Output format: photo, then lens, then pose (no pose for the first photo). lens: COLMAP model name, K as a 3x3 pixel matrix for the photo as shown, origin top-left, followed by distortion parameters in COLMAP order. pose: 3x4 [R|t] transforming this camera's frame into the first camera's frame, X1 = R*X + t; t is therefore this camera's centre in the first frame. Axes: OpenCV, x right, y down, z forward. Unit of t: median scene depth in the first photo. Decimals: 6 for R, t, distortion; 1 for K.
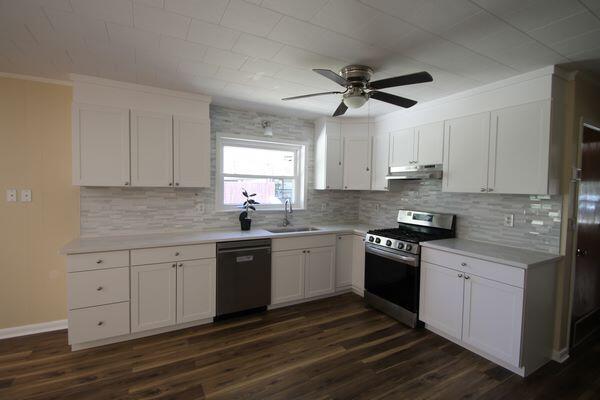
lens RADIAL K [[277.7, 0, 304.6], [0, 277.7, 199.2], [0, 0, 1]] dist [-0.004031, -0.009444]
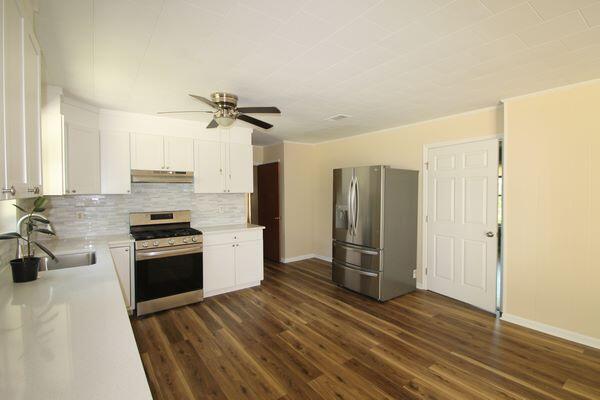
lens RADIAL K [[277.7, 0, 302.5], [0, 277.7, 194.8], [0, 0, 1]] dist [-0.004031, -0.009444]
pose [[-0.116587, -0.028519, 0.992771, -0.869142], [0.048469, 0.998233, 0.034368, -0.039122], [-0.991997, 0.052126, -0.114999, 0.643938]]
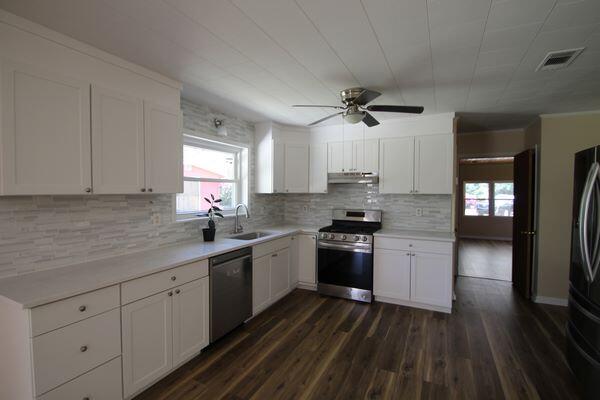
lens RADIAL K [[277.7, 0, 302.6], [0, 277.7, 198.4], [0, 0, 1]] dist [-0.004031, -0.009444]
pose [[0.828663, -0.029563, 0.558967, -0.525922], [0.035050, 0.999385, 0.000894, -0.016408], [-0.558650, 0.018851, 0.829190, 0.119990]]
